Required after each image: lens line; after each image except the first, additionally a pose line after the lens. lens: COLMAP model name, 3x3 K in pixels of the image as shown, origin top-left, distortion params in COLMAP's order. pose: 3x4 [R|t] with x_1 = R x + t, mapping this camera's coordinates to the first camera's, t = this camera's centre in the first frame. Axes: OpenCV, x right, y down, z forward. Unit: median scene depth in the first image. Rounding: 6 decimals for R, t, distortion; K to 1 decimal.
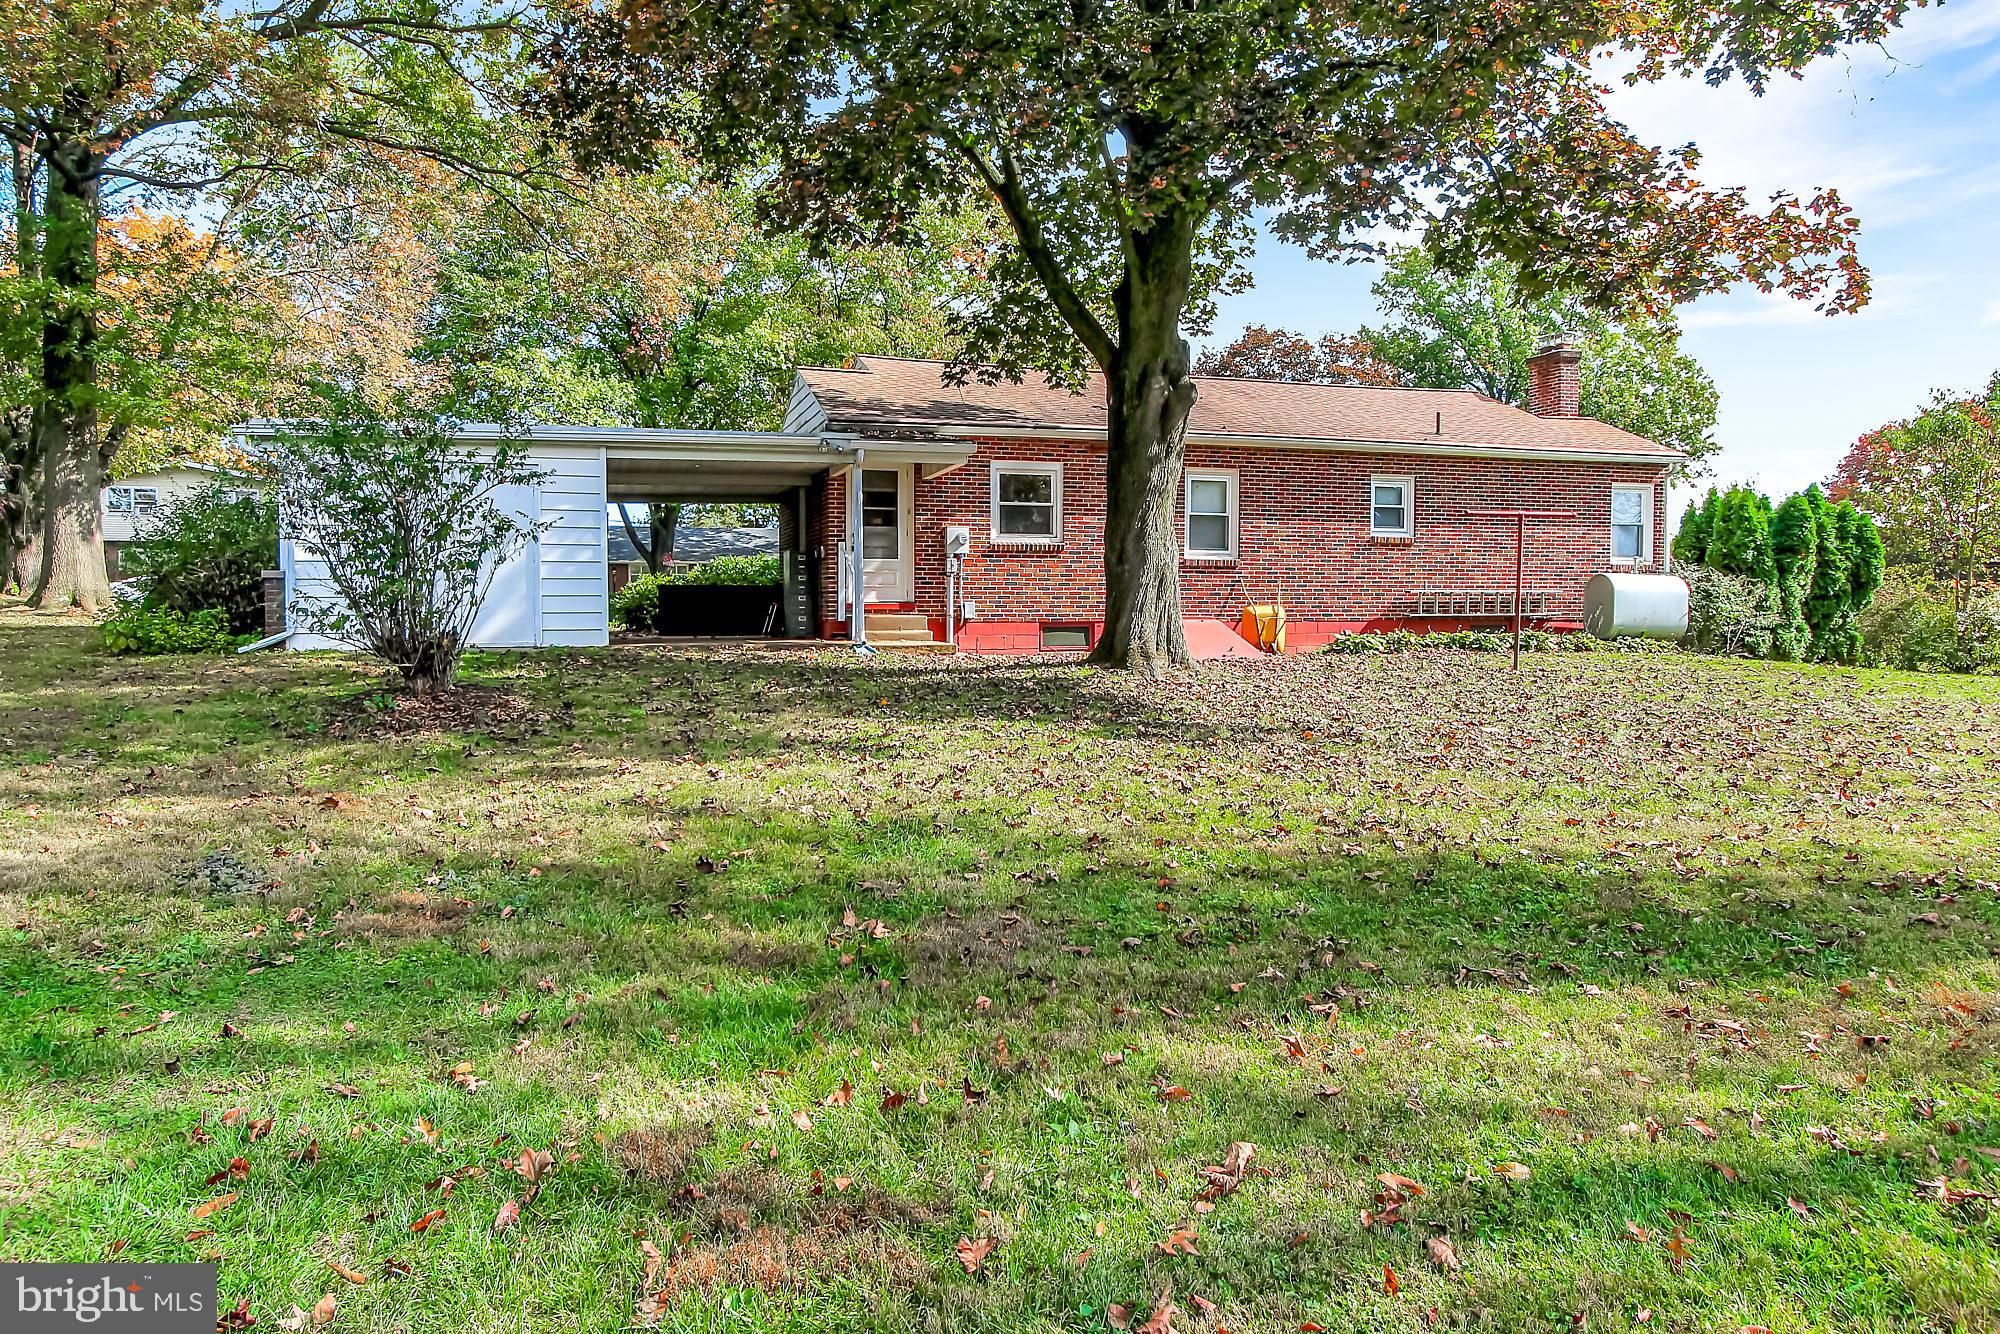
lens RADIAL K [[1232.3, 0, 1000.0], [0, 1232.3, 667.0], [0, 0, 1]] dist [-0.004731, -0.003721]
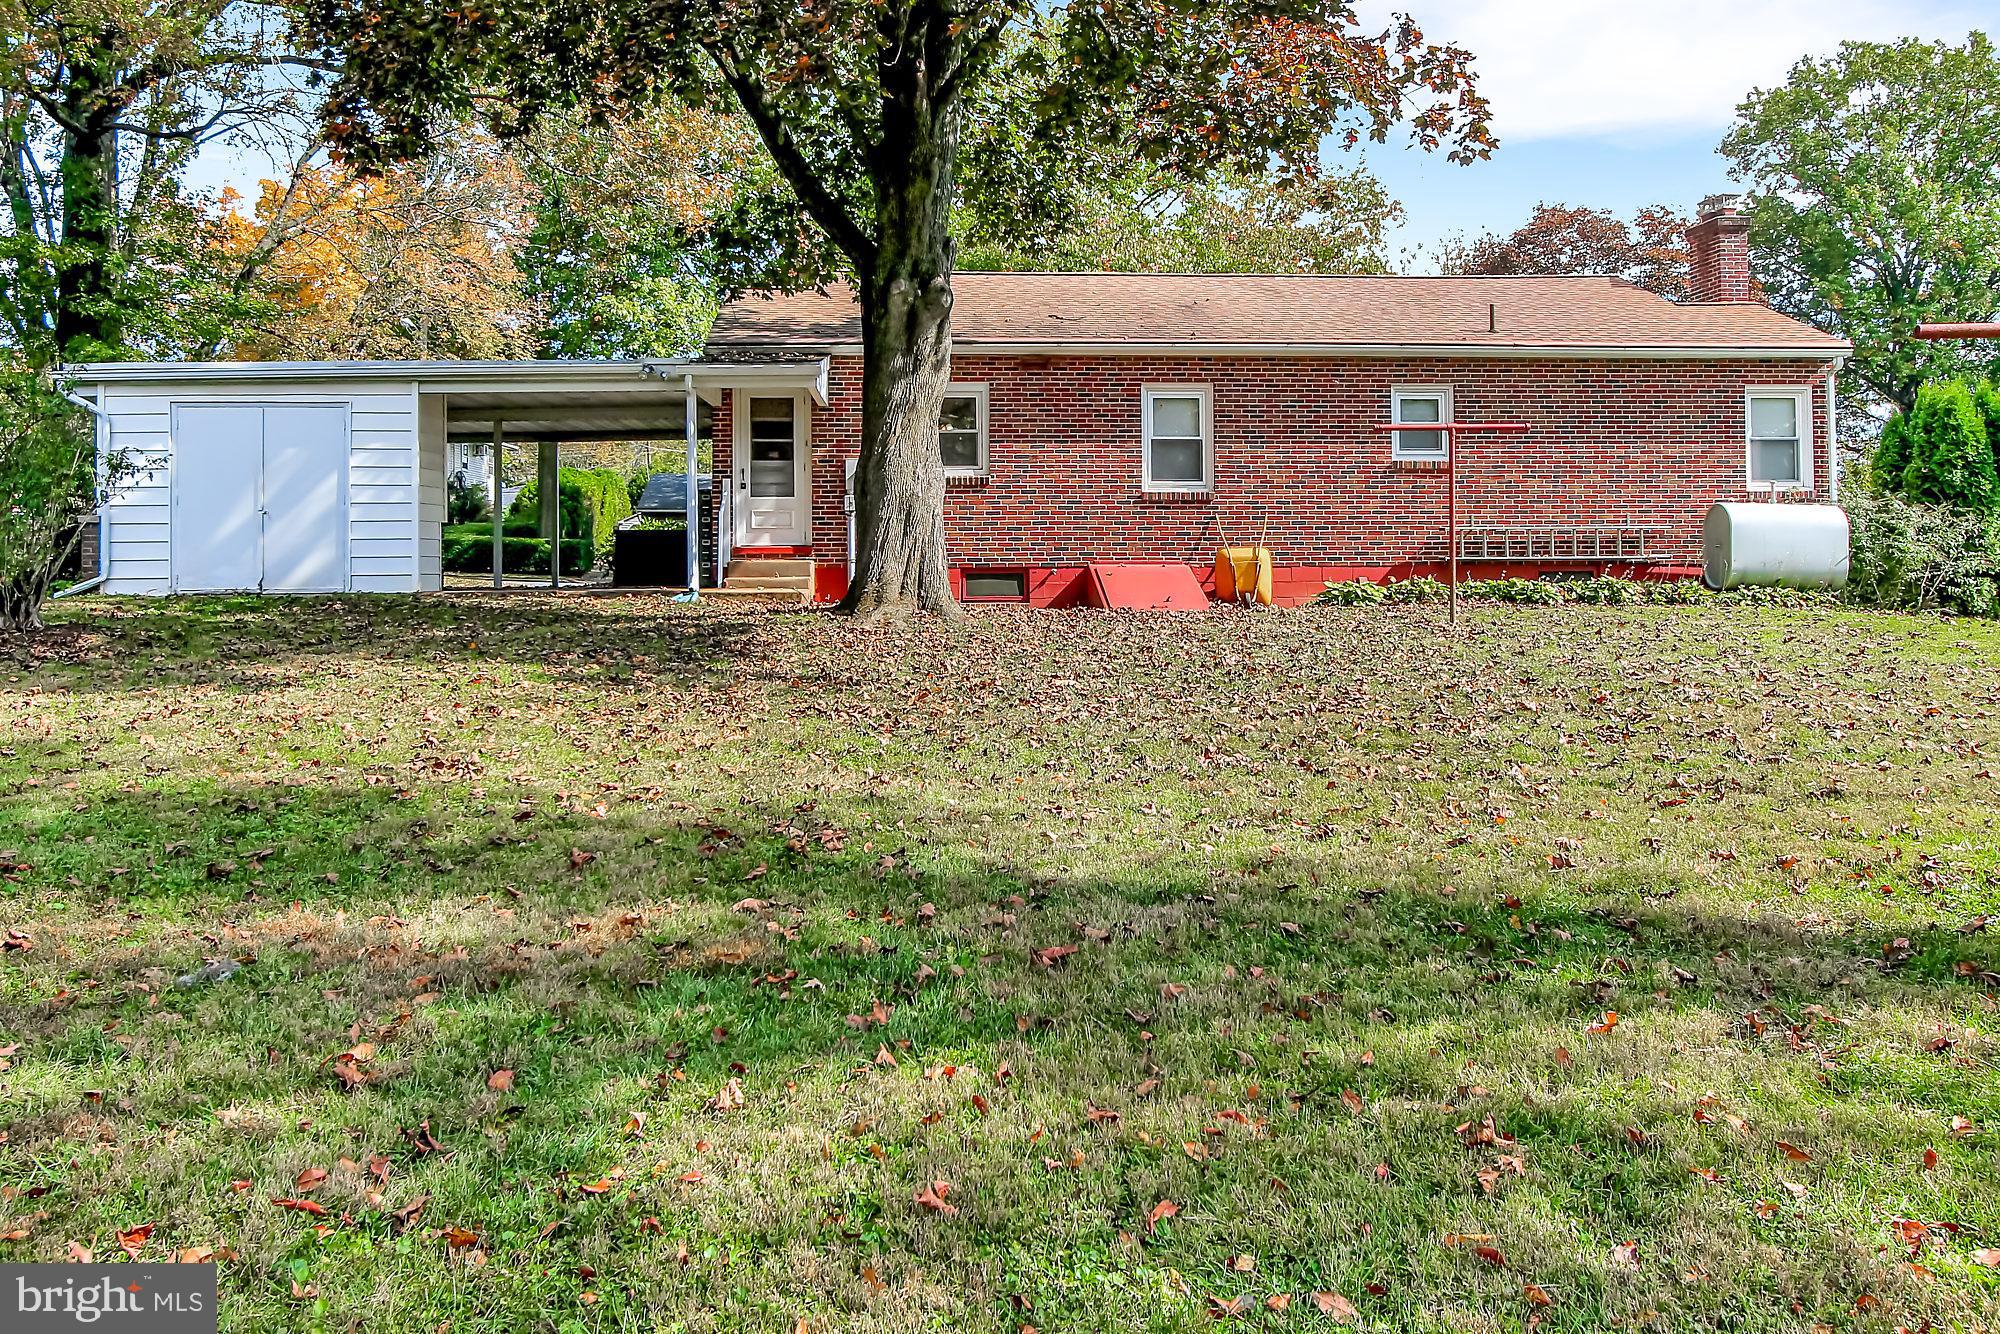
lens RADIAL K [[1473.4, 0, 999.0], [0, 1473.4, 577.2], [0, 0, 1]] dist [-0.006888, 0.004078]
pose [[0.973238, -0.002392, -0.229786, 0.281939], [-0.006630, 0.999237, -0.038485, 0.008852], [0.229703, 0.038978, 0.972480, 0.008809]]
